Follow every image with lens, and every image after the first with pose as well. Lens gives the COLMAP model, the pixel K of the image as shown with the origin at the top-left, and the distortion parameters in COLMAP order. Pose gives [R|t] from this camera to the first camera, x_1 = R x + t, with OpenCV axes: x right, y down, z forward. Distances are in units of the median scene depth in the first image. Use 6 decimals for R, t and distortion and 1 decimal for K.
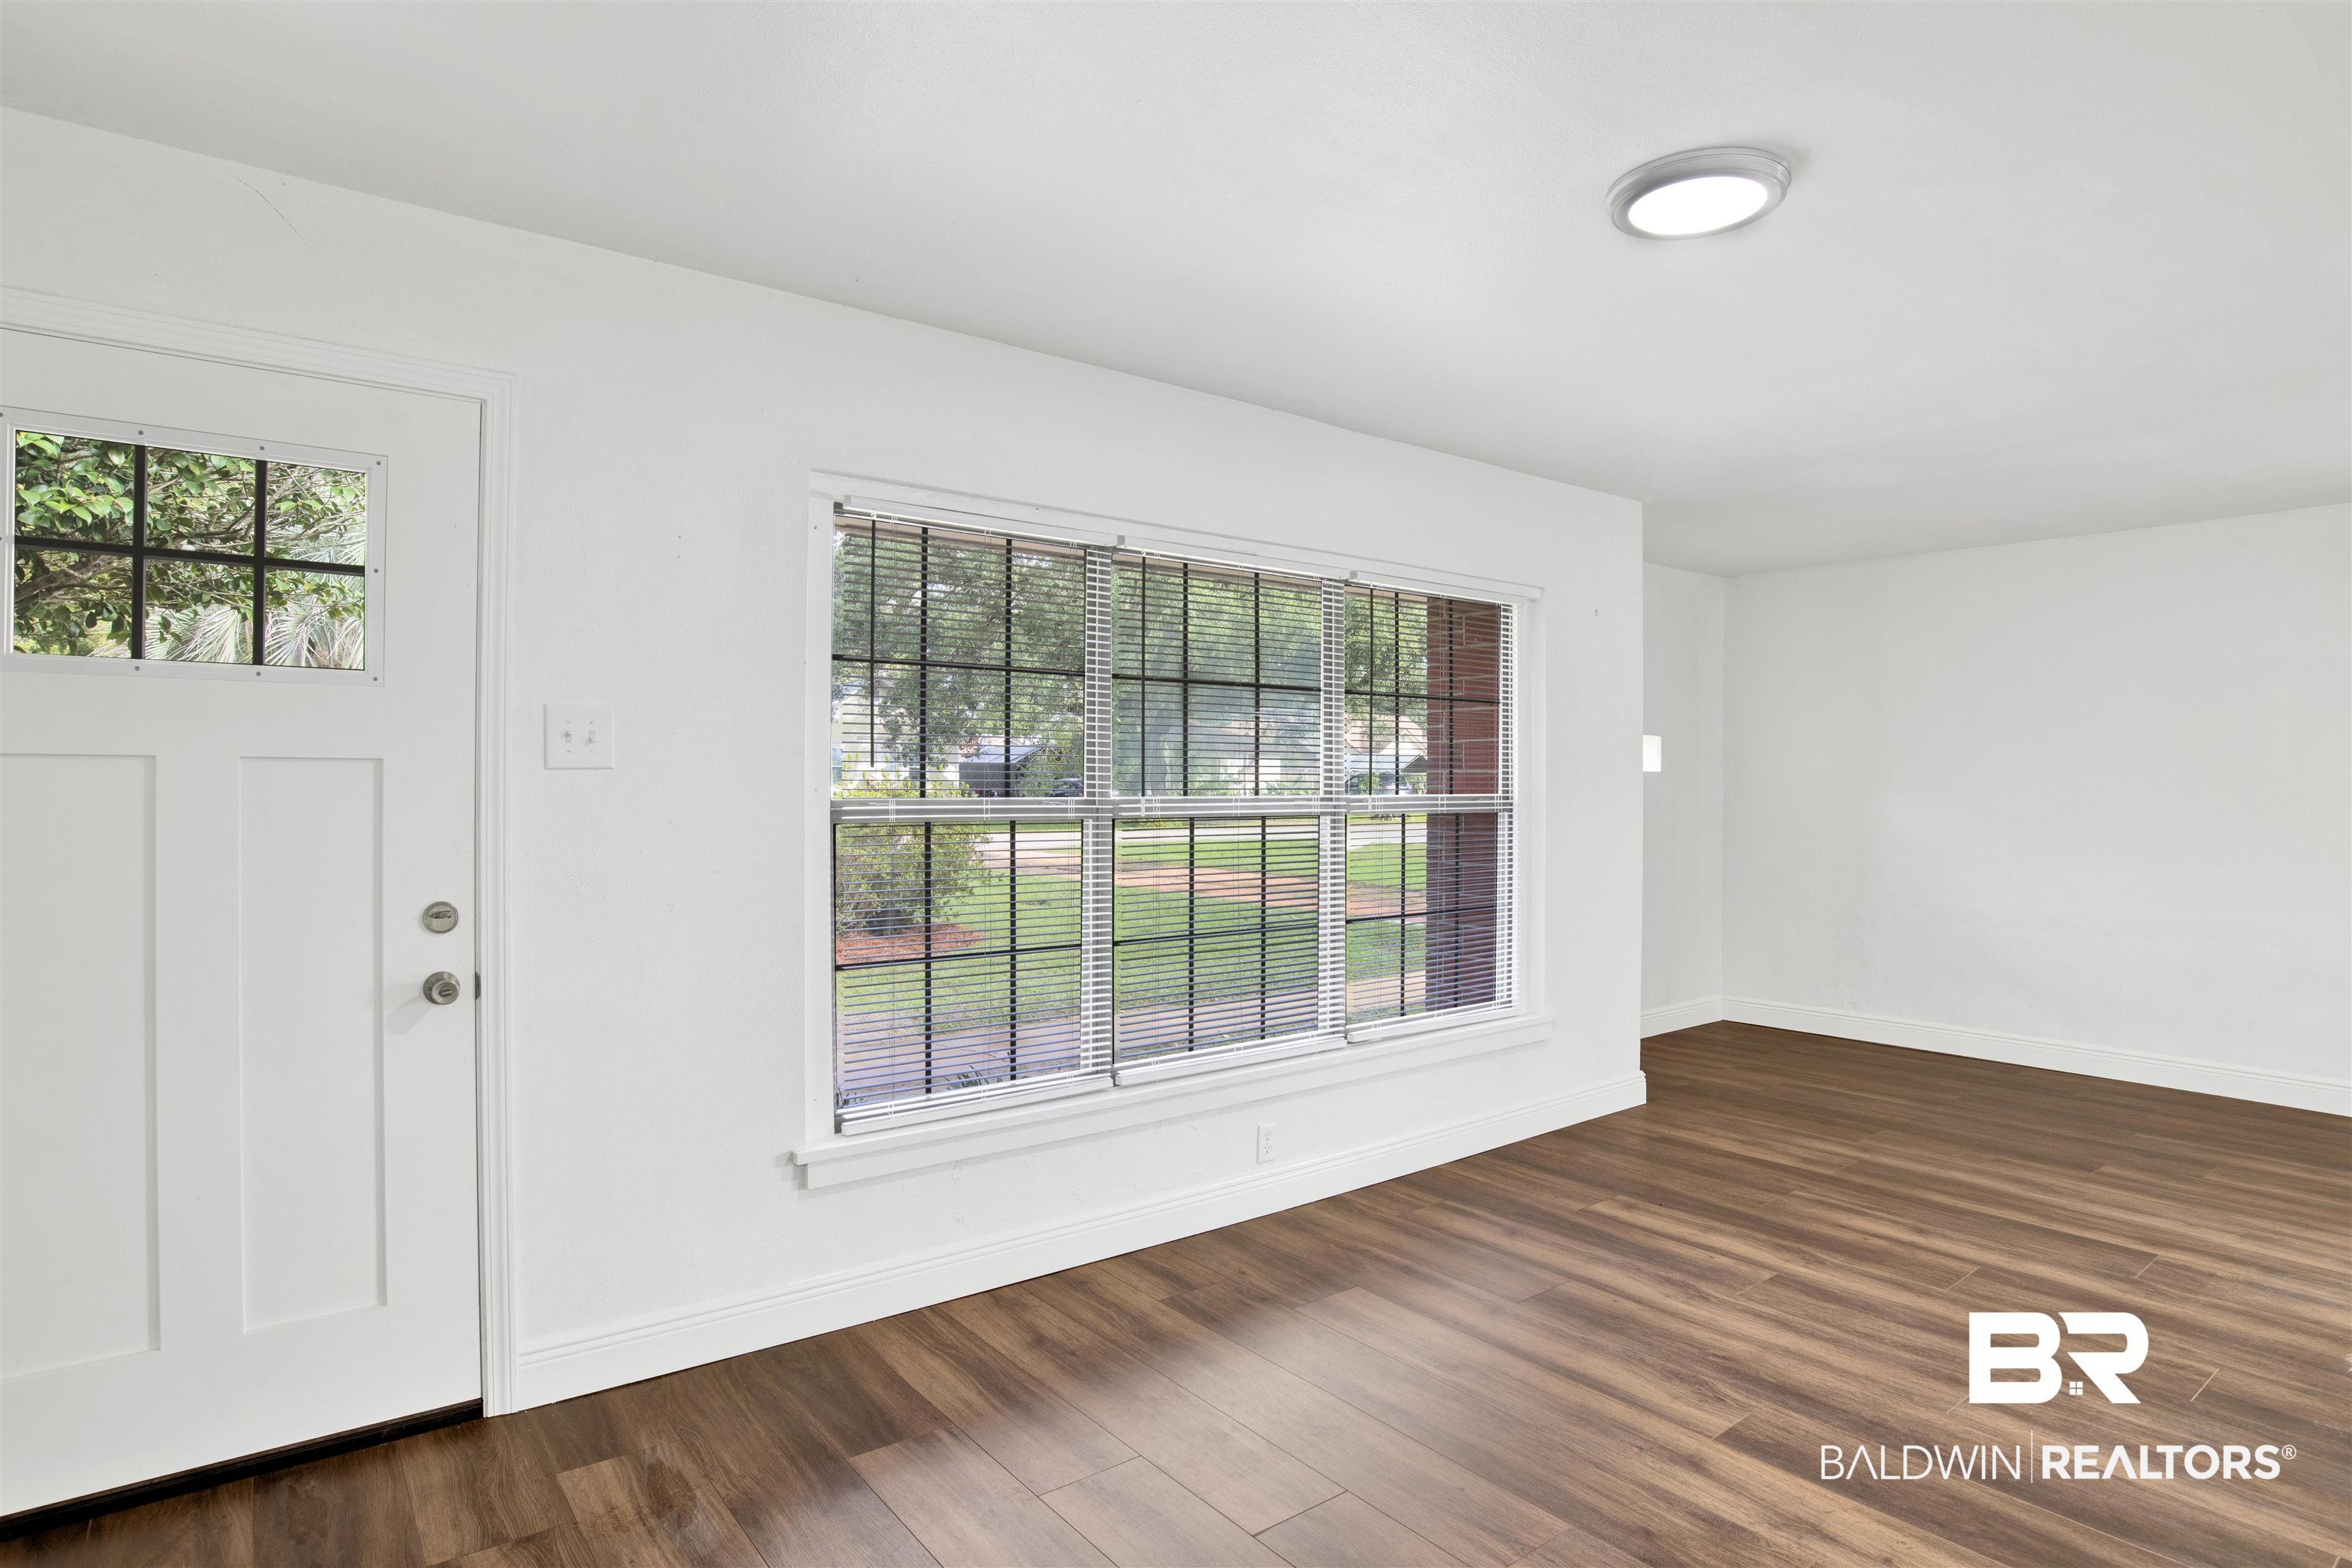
lens RADIAL K [[1328.3, 0, 1176.0], [0, 1328.3, 784.0], [0, 0, 1]] dist [-0.091045, 0.037912]
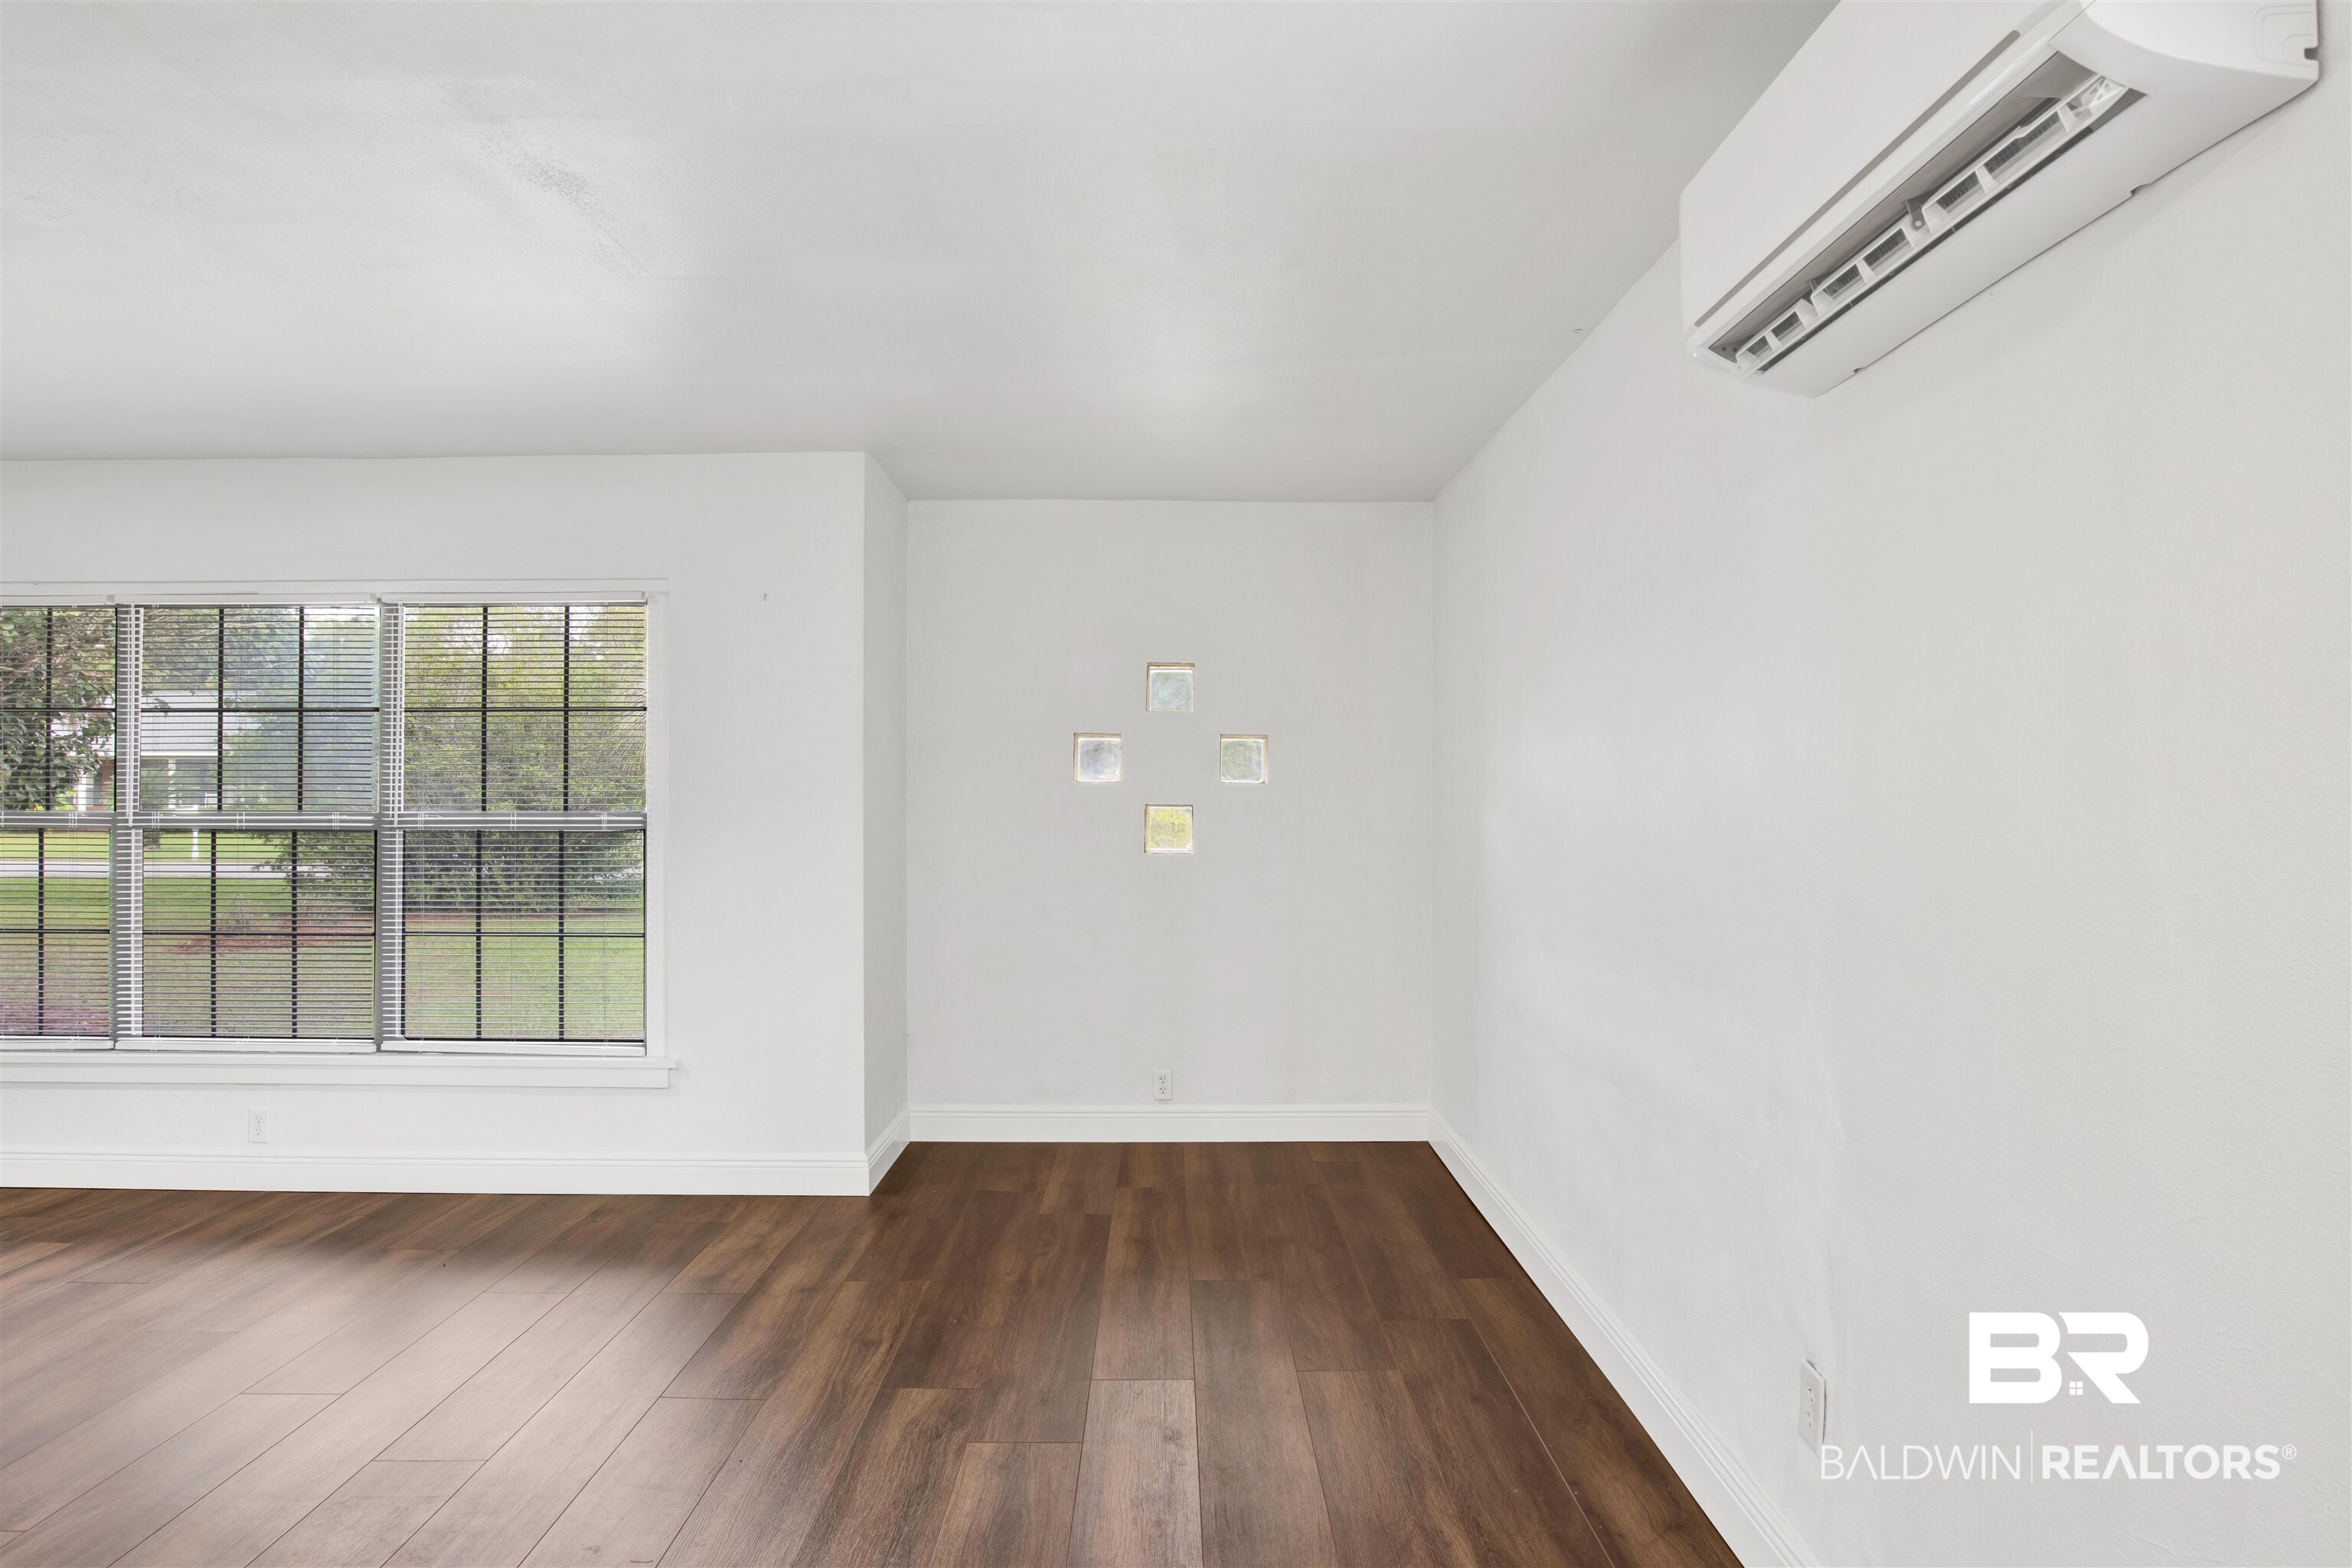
lens RADIAL K [[1478.7, 0, 1176.0], [0, 1478.7, 784.0], [0, 0, 1]] dist [-0.033157, 0.000700]
pose [[0.762243, -0.015110, -0.647115, 1.505915], [0.001787, 0.999773, -0.021240, 0.015709], [0.647289, 0.015034, 0.762096, 0.593499]]
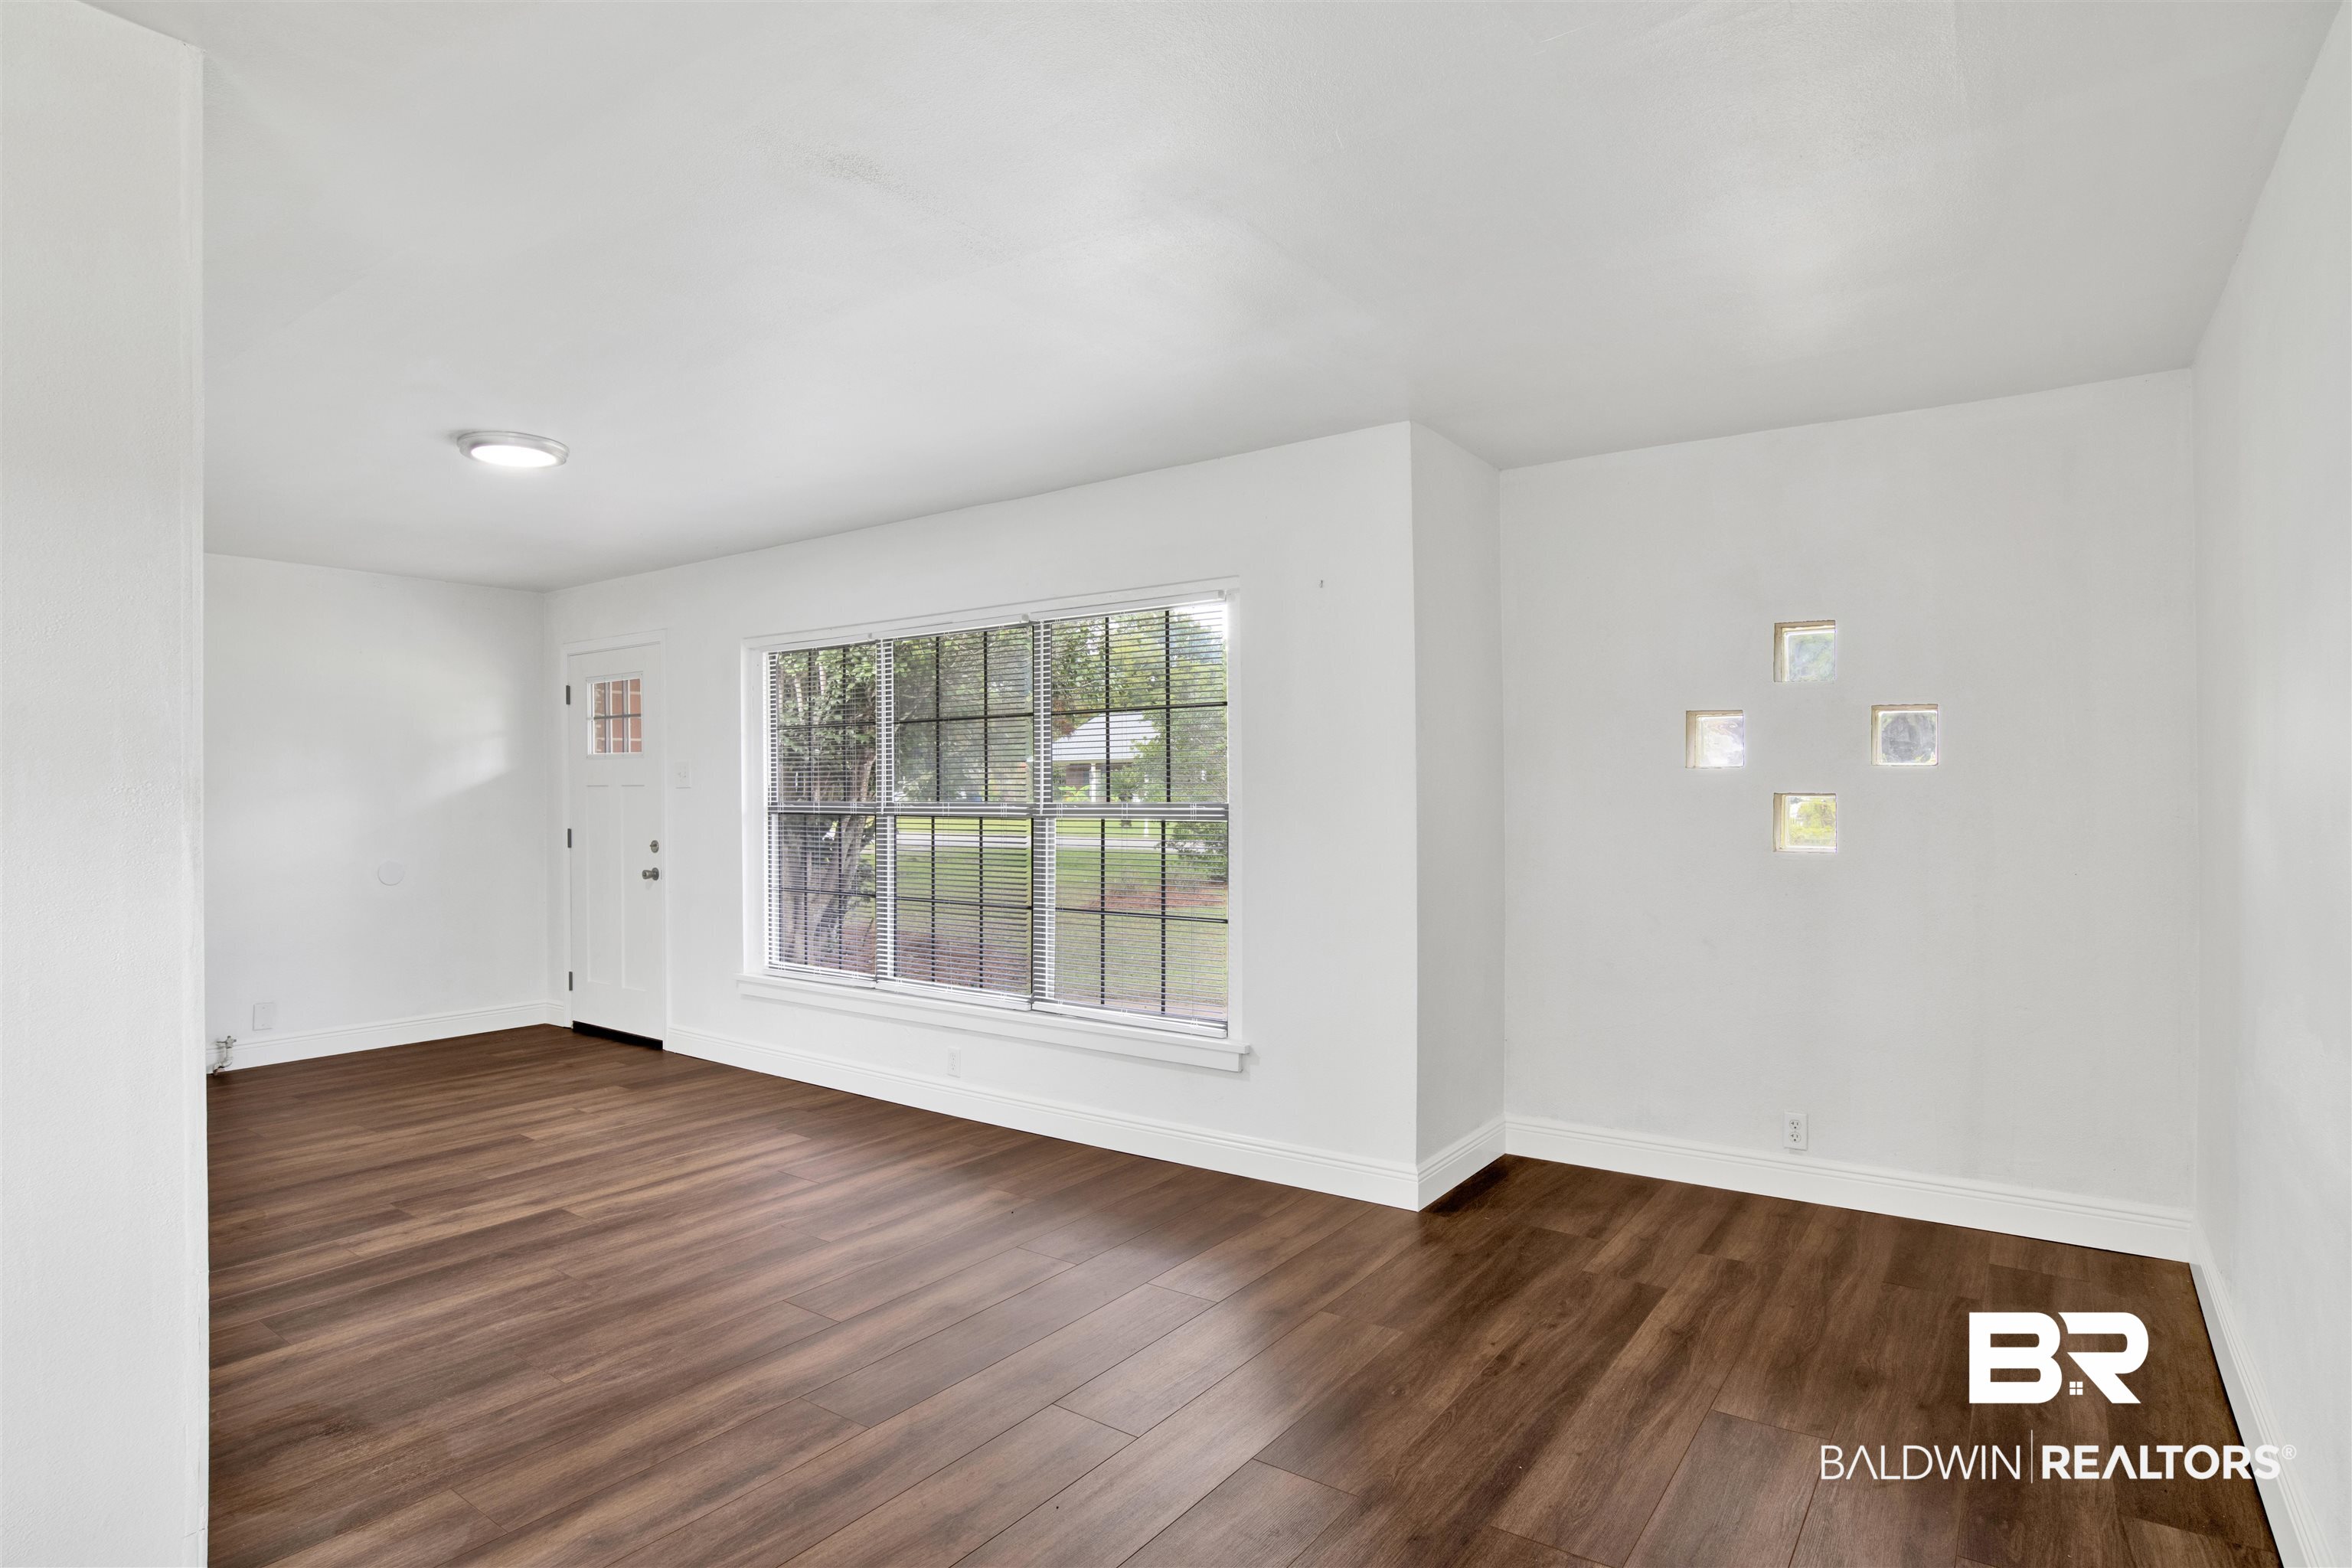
lens RADIAL K [[1287.4, 0, 1131.9], [0, 1287.4, 797.0], [0, 0, 1]] dist [-0.089769, 0.045577]
pose [[0.217016, -0.002518, -0.976165, 1.436639], [0.002468, 0.999995, -0.002031, 0.008304], [0.976165, -0.001969, 0.217021, 0.937768]]
